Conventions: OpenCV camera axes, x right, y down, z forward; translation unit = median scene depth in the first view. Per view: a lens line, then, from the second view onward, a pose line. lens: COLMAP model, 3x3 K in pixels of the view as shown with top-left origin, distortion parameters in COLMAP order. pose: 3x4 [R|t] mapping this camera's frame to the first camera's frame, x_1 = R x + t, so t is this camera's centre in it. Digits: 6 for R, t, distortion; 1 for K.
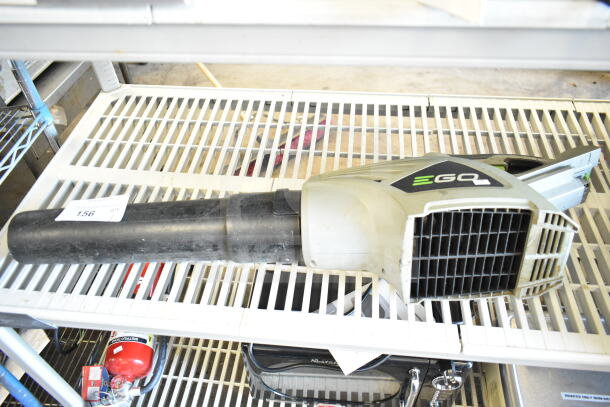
lens RADIAL K [[485.1, 0, 305.0], [0, 485.1, 203.5], [0, 0, 1]] dist [0.004053, -0.113779]
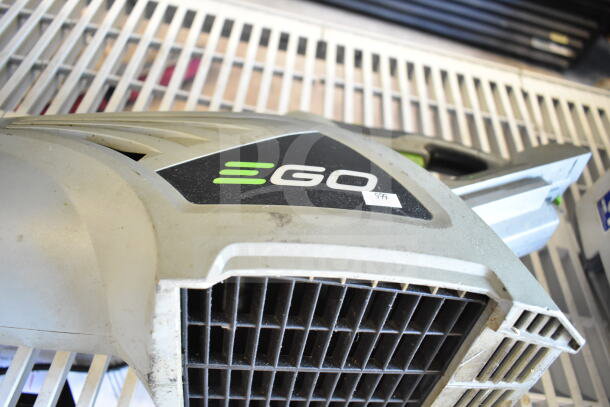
lens RADIAL K [[485.1, 0, 305.0], [0, 485.1, 203.5], [0, 0, 1]] dist [0.004053, -0.113779]
pose [[0.966892, 0.129967, 0.219612, 0.212026], [-0.151580, 0.984823, 0.084544, -0.065238], [-0.205291, -0.115034, 0.971917, 0.614508]]
